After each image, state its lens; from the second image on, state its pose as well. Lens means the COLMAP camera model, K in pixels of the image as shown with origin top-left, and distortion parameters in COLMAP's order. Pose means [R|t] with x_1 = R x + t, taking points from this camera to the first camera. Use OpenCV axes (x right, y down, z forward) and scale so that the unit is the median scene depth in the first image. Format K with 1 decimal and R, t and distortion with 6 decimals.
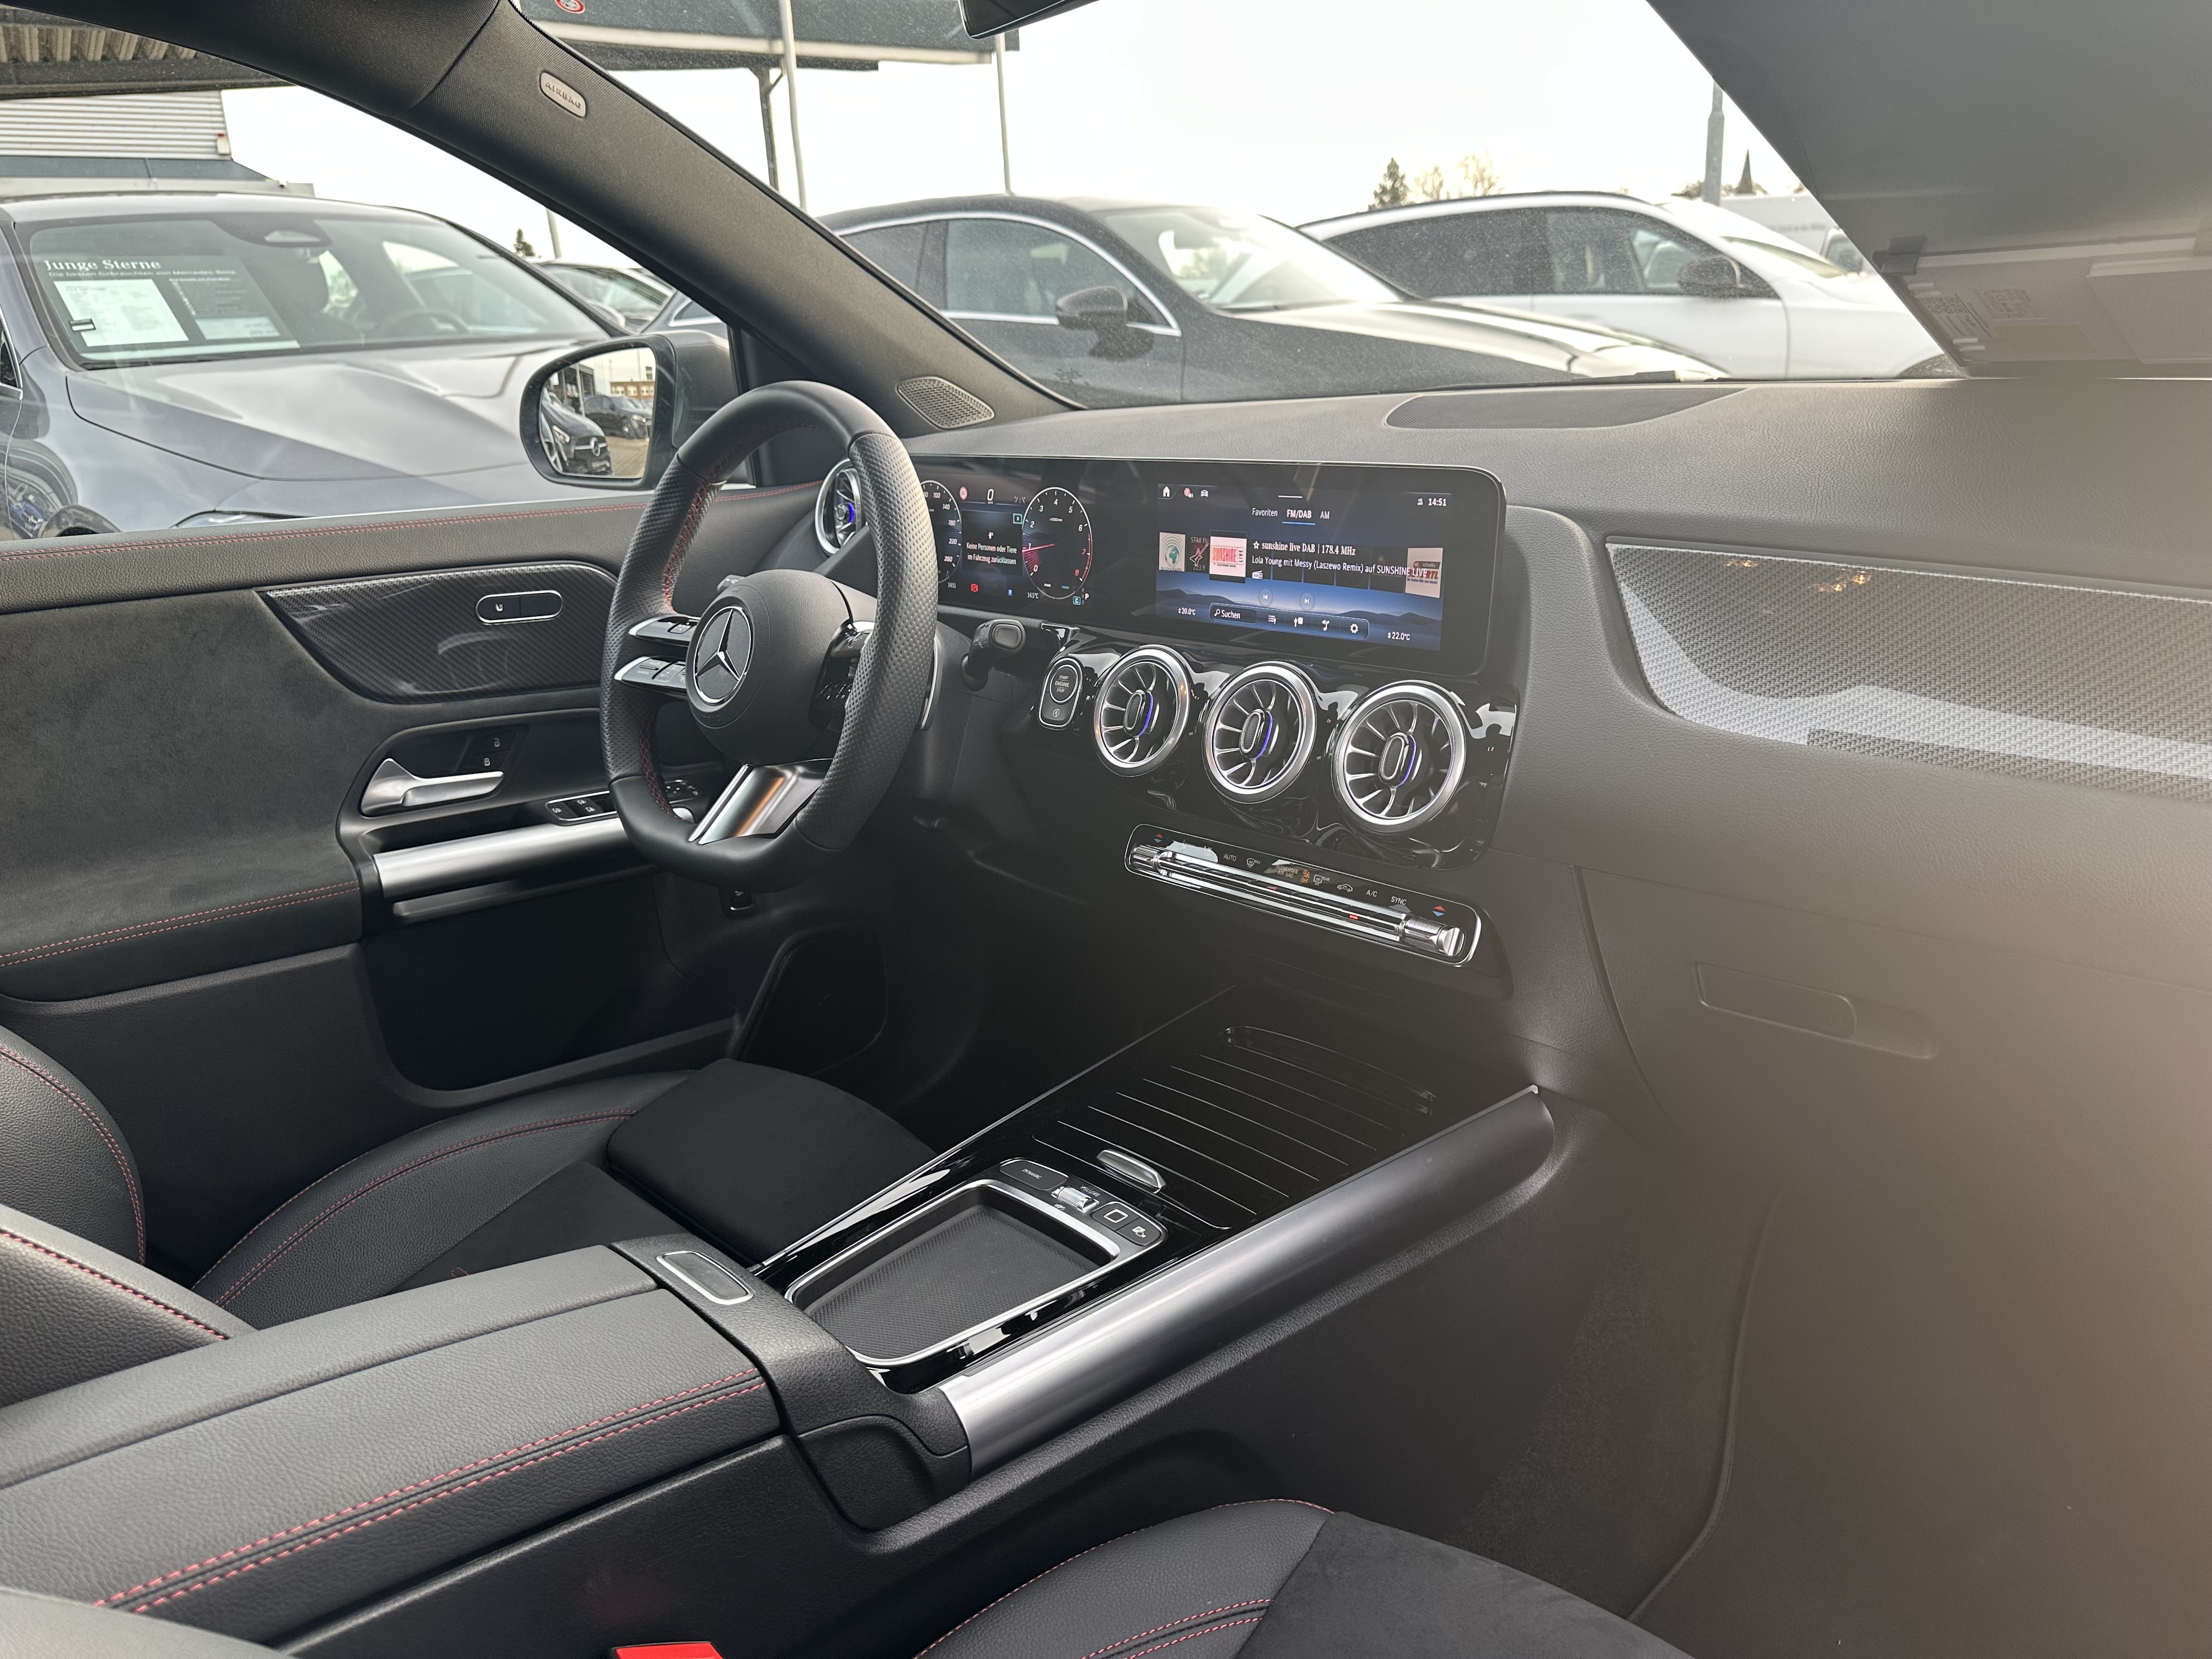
lens RADIAL K [[1581.0, 0, 1107.1], [0, 1581.0, 827.5], [0, 0, 1]] dist [0.037515, -0.045792]
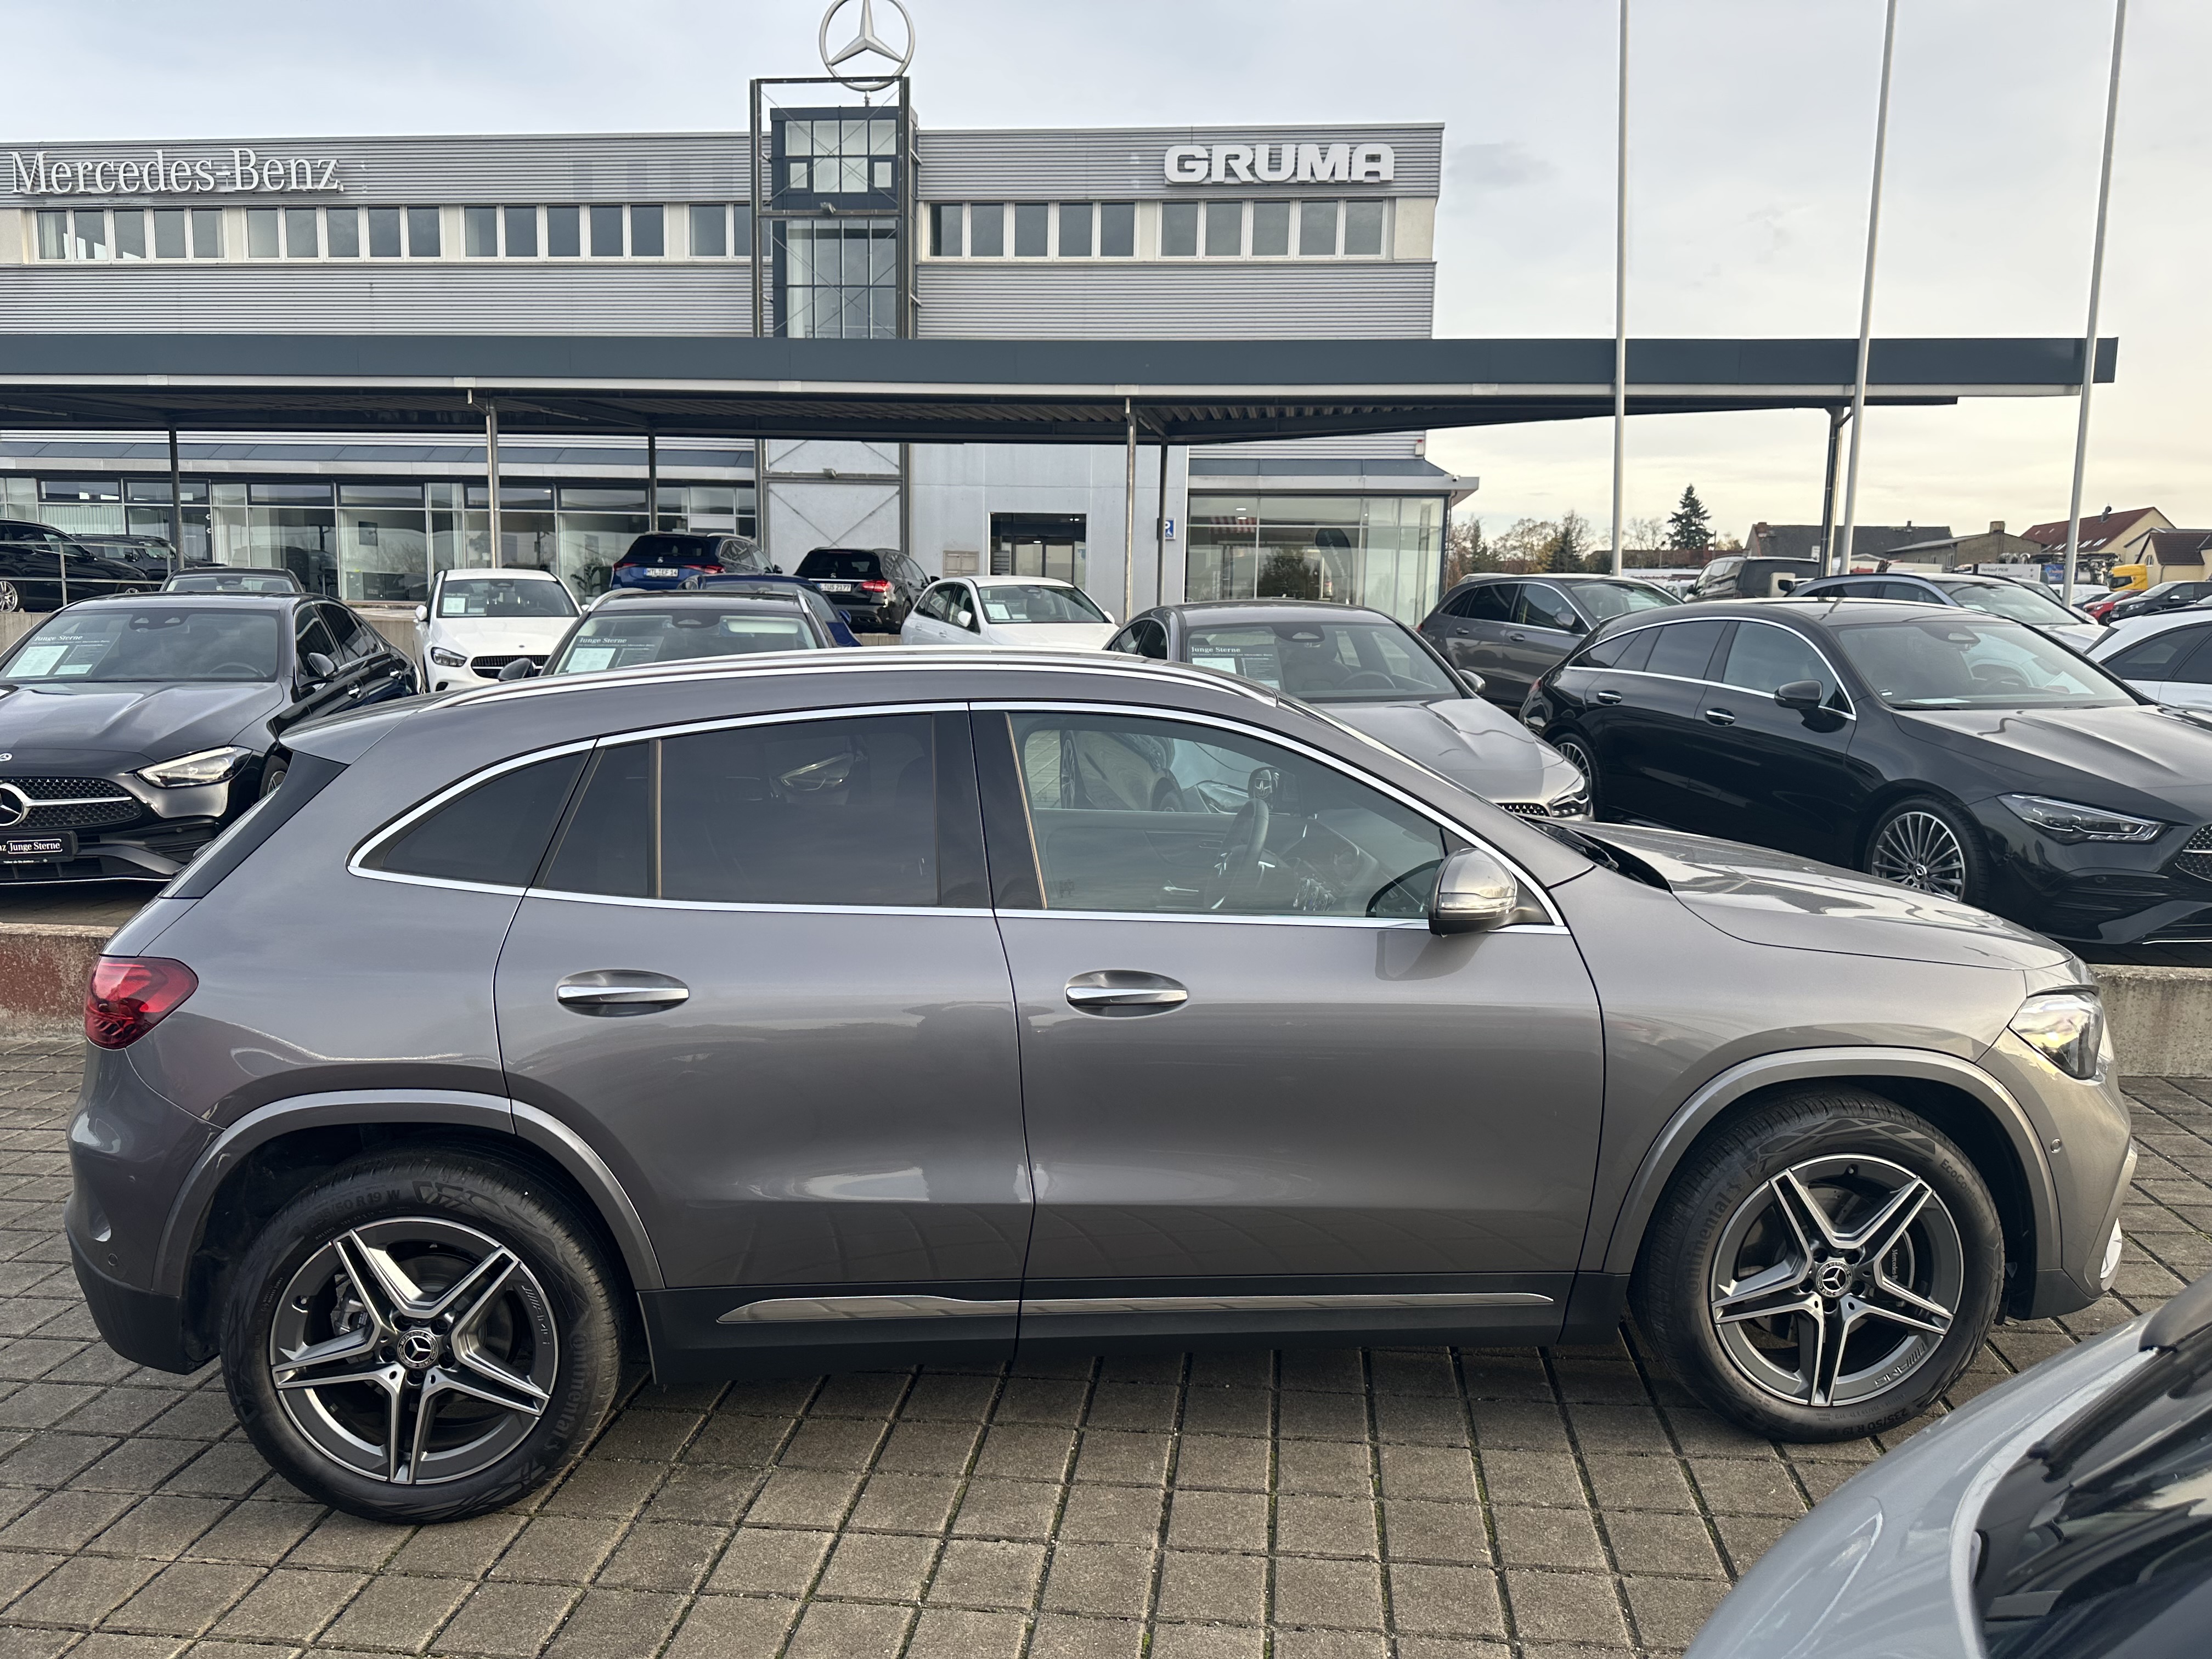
lens RADIAL K [[1581.0, 0, 1095.8], [0, 1581.0, 834.4], [0, 0, 1]] dist [0.037515, -0.045792]
pose [[0.770197, 0.146547, -0.620742, 1.782548], [-0.231619, 0.971068, -0.058132, 0.118978], [0.594263, 0.188549, 0.781857, -2.050909]]
